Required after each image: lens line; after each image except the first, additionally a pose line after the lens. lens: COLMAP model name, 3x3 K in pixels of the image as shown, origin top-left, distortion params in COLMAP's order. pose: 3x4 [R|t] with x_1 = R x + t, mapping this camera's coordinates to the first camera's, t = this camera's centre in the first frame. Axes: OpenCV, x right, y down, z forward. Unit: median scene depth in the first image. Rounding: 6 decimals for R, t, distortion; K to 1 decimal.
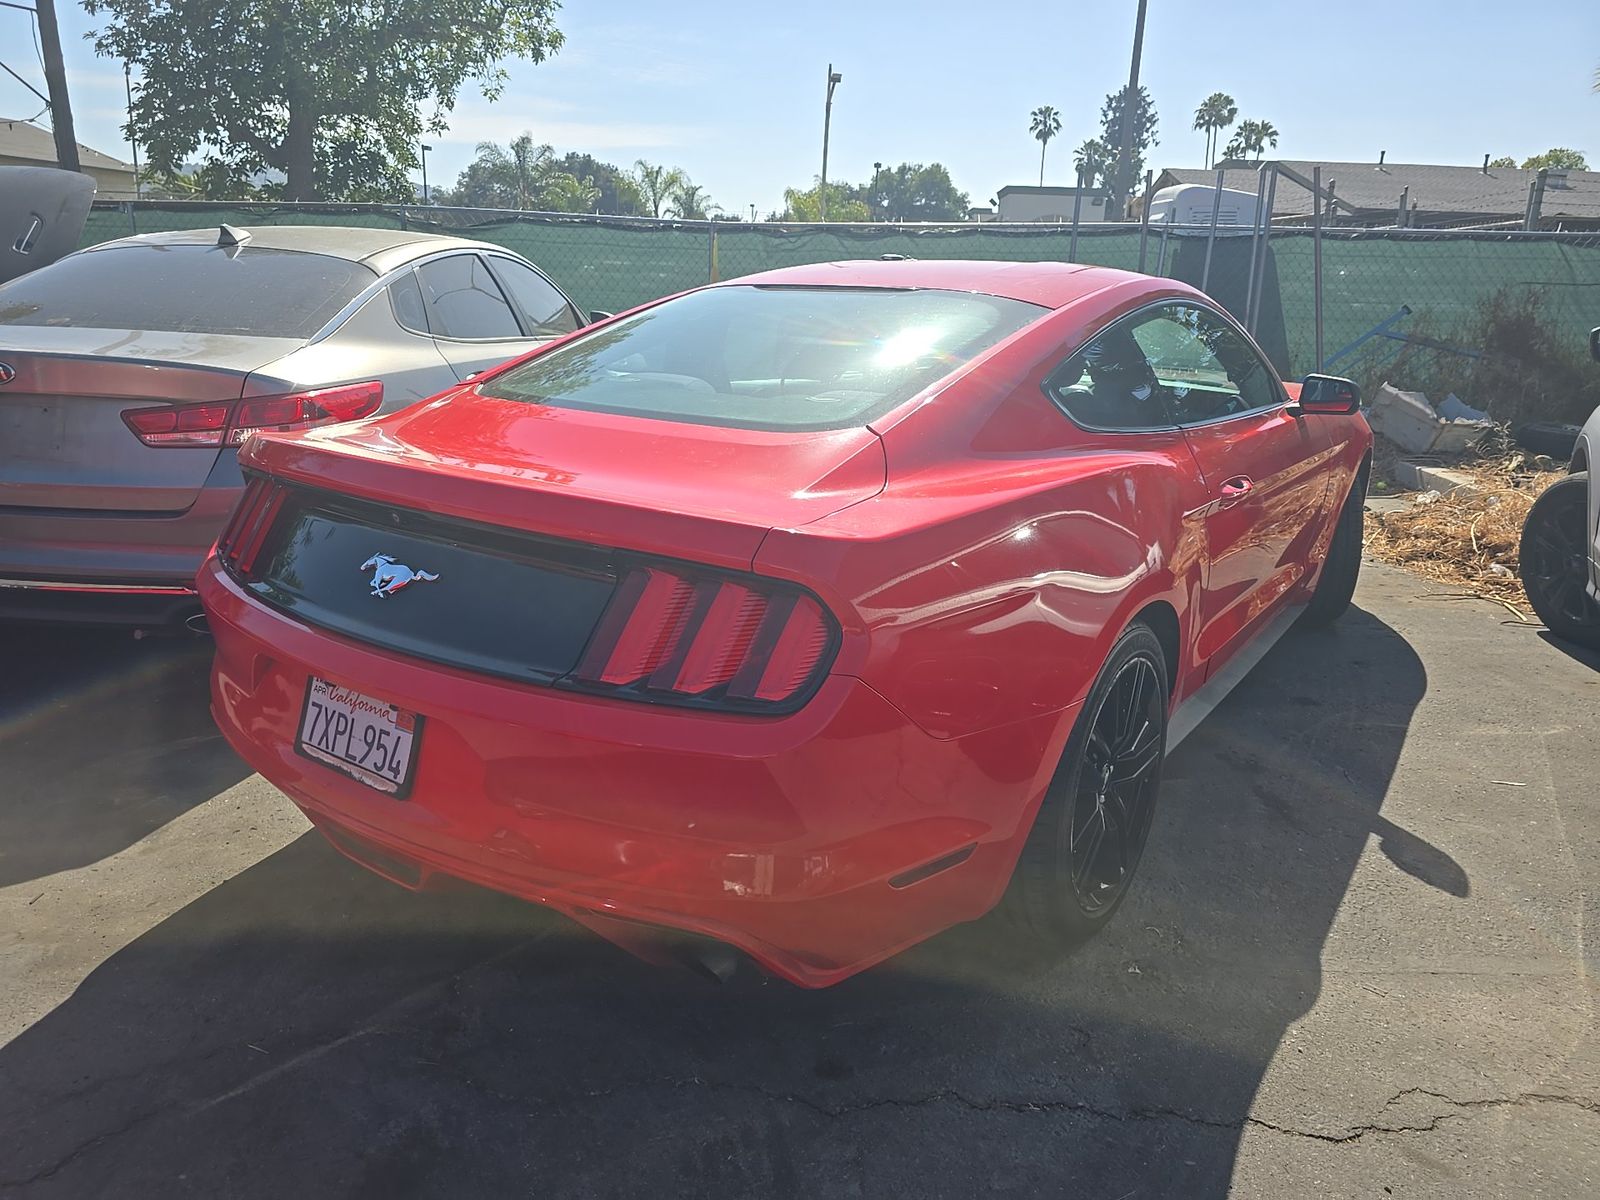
lens RADIAL K [[1084.0, 0, 800.0], [0, 1084.0, 600.0], [0, 0, 1]] dist [0.049717, -0.045625]
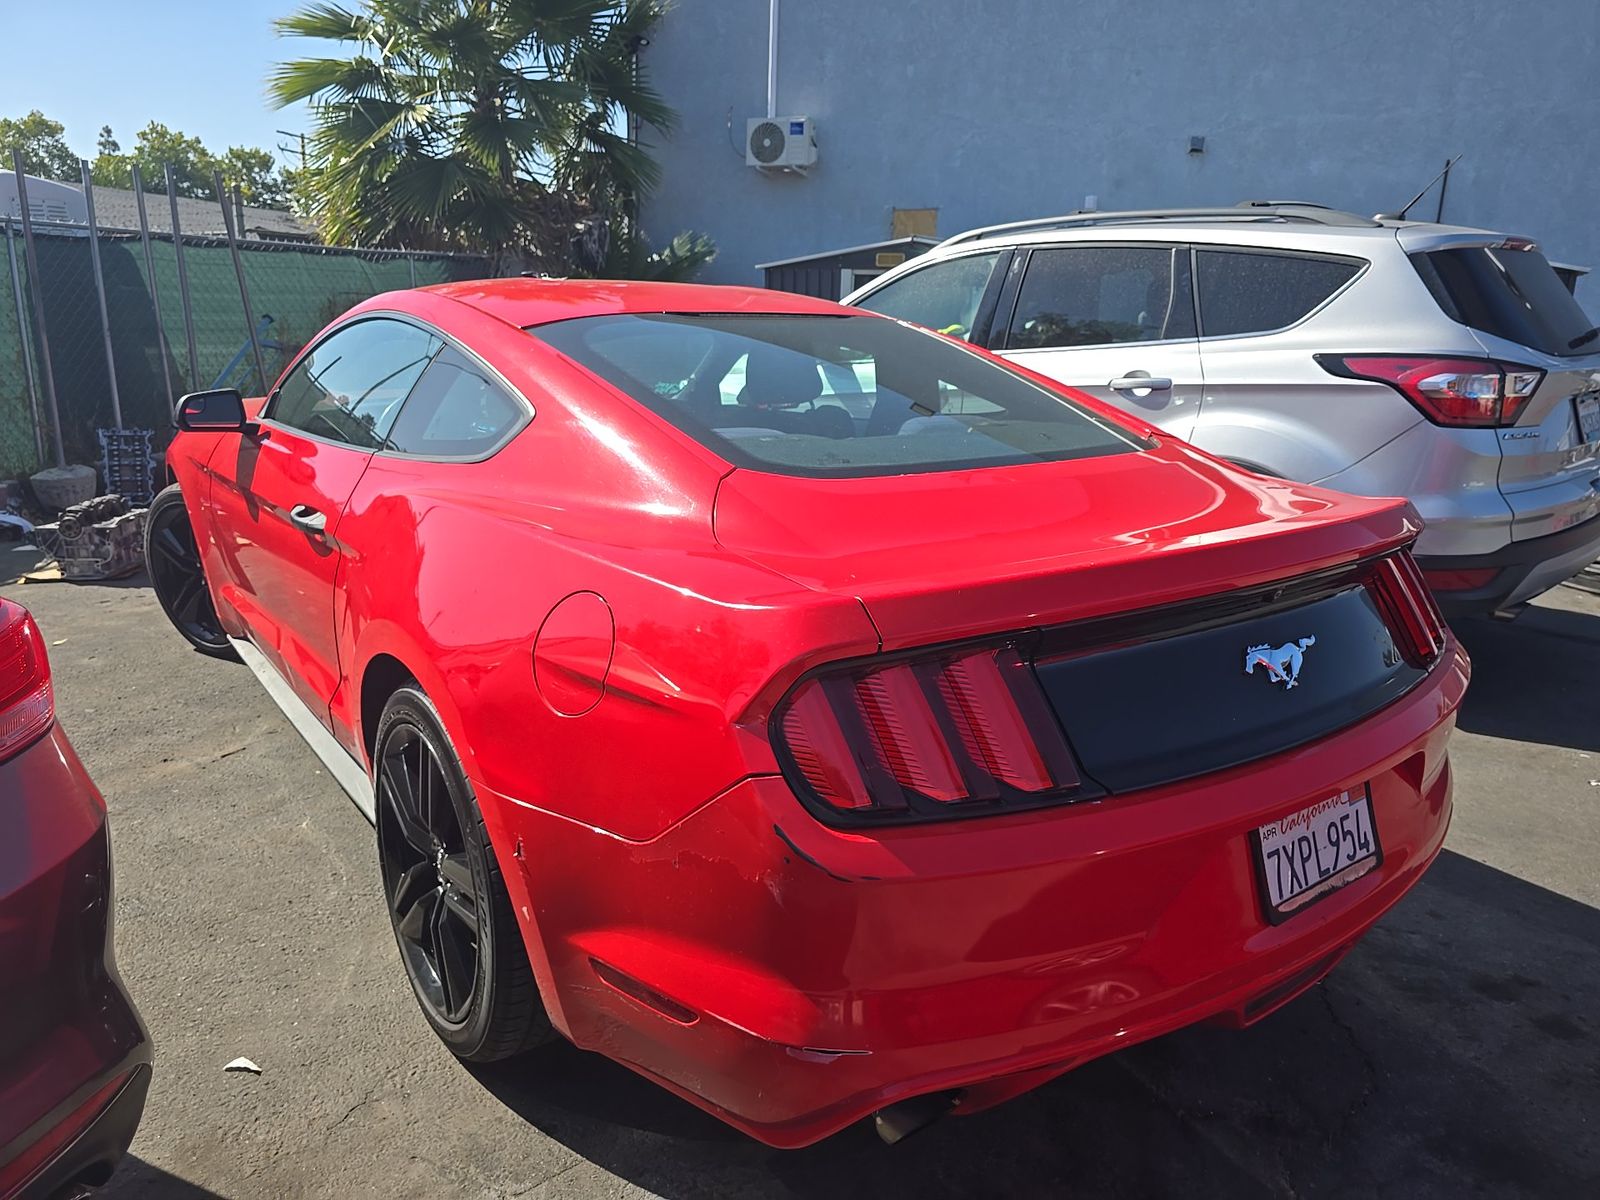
lens RADIAL K [[1084.0, 0, 800.0], [0, 1084.0, 600.0], [0, 0, 1]] dist [0.049717, -0.045625]
pose [[0.306742, -0.260421, 0.915473, -0.292550], [0.261026, 0.947980, 0.182208, -0.074950], [-0.915301, 0.183071, 0.358762, 0.236262]]
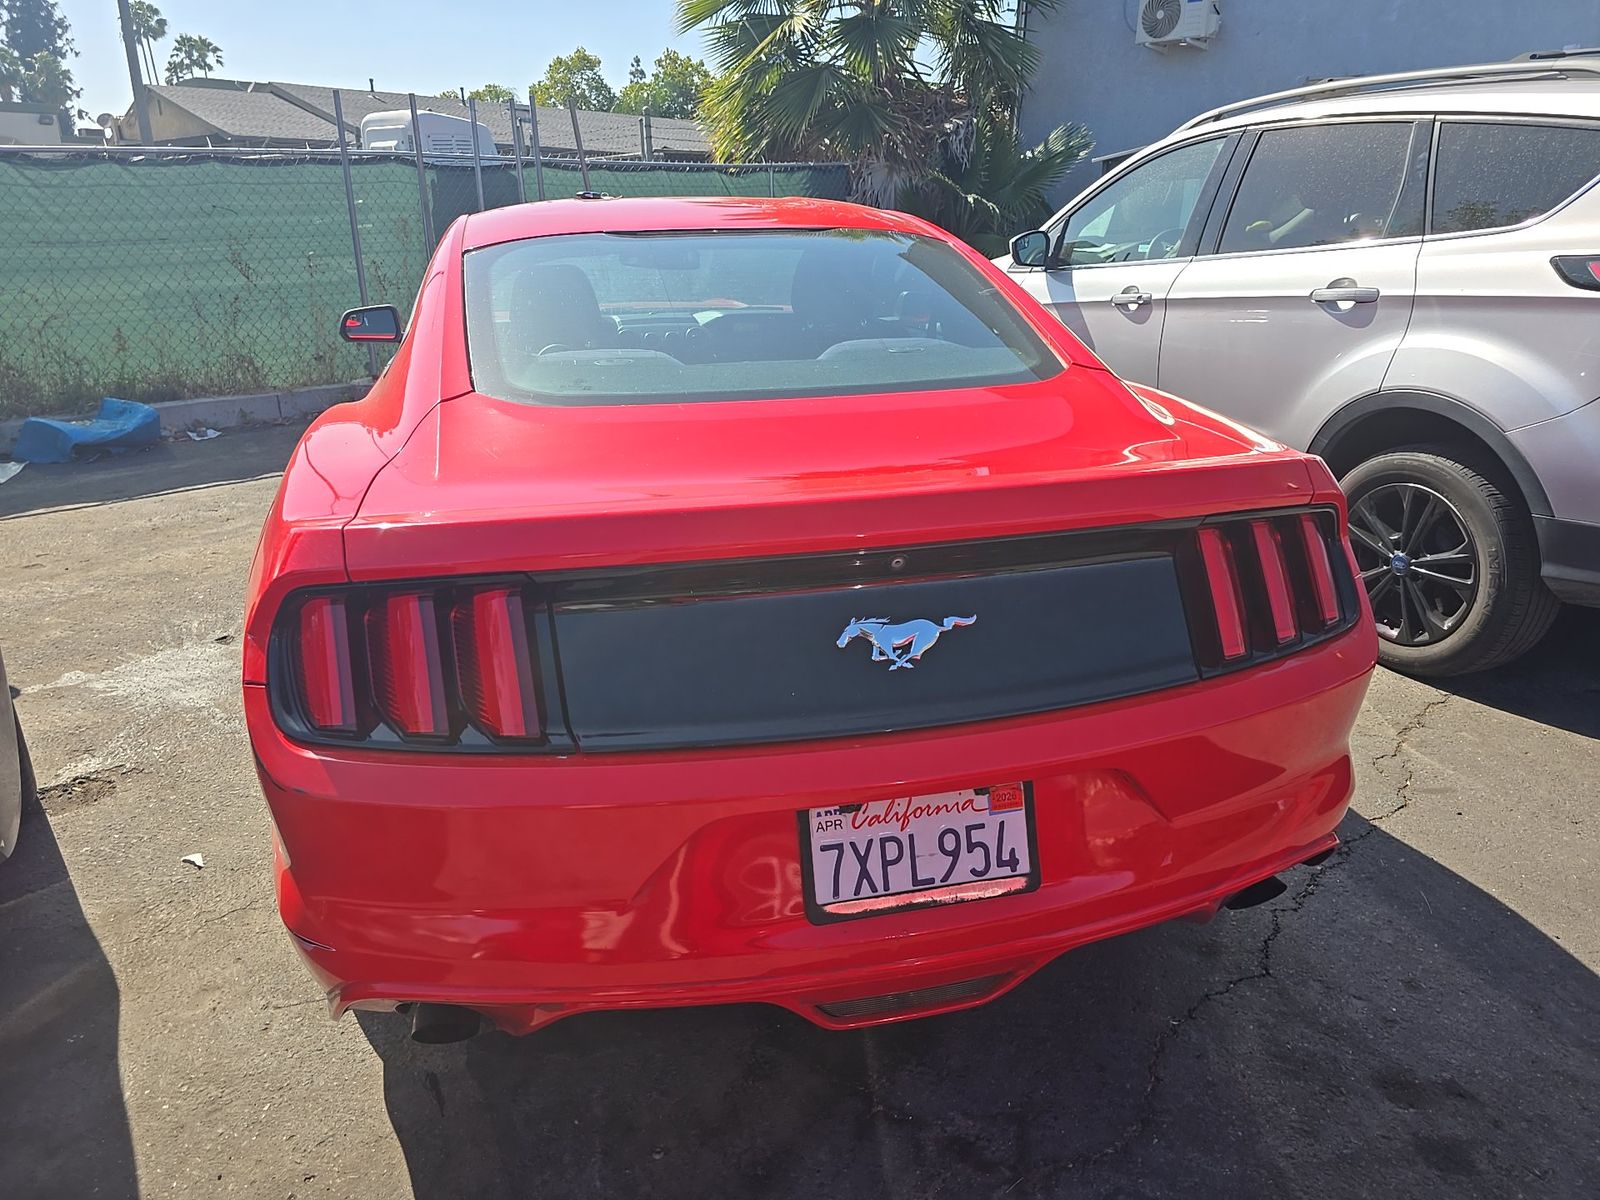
lens RADIAL K [[1079.7, 0, 800.0], [0, 1079.7, 600.0], [0, 0, 1]] dist [0.065531, -0.056993]
pose [[0.662526, -0.281591, 0.694094, -0.214944], [0.240306, 0.957569, 0.159106, -0.042444], [-0.709445, 0.061383, 0.702082, 0.119184]]
